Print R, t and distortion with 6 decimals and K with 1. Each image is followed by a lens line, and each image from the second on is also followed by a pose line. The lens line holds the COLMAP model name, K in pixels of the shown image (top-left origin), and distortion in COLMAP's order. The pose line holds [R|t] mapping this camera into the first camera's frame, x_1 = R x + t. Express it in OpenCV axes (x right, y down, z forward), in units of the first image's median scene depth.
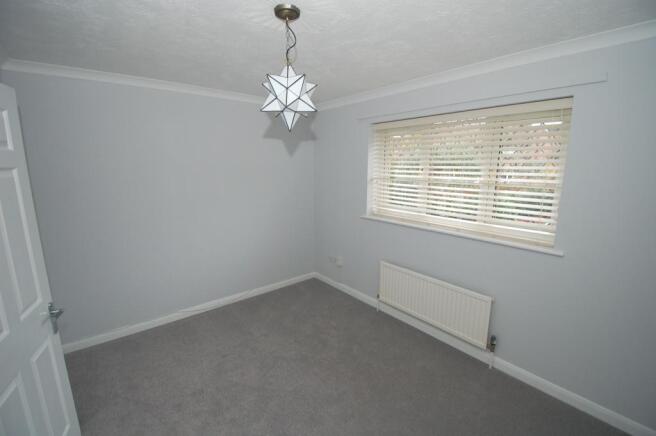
lens RADIAL K [[286.3, 0, 329.5], [0, 286.3, 220.0], [0, 0, 1]] dist [0.003732, -0.015899]
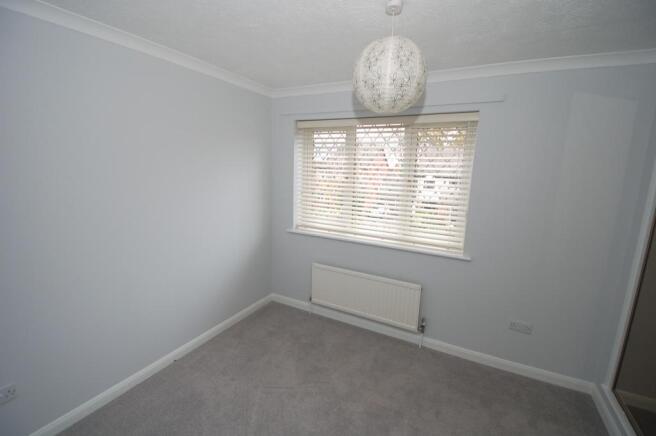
lens RADIAL K [[274.8, 0, 349.3], [0, 274.8, 212.4], [0, 0, 1]] dist [-0.000058, -0.013085]
pose [[0.909847, -0.052188, 0.411649, -0.096400], [0.057393, 0.998352, -0.000284, -0.023525], [-0.410955, 0.023884, 0.911343, 0.110798]]
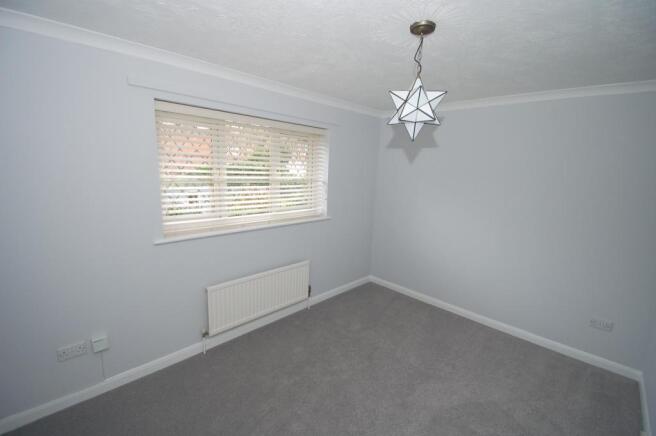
lens RADIAL K [[286.3, 0, 329.5], [0, 286.3, 220.0], [0, 0, 1]] dist [0.003732, -0.015899]
pose [[-0.118109, -0.184874, 0.975639, -0.696327], [0.147685, 0.968319, 0.201365, -0.169095], [-0.981957, 0.167870, -0.087064, 0.853930]]
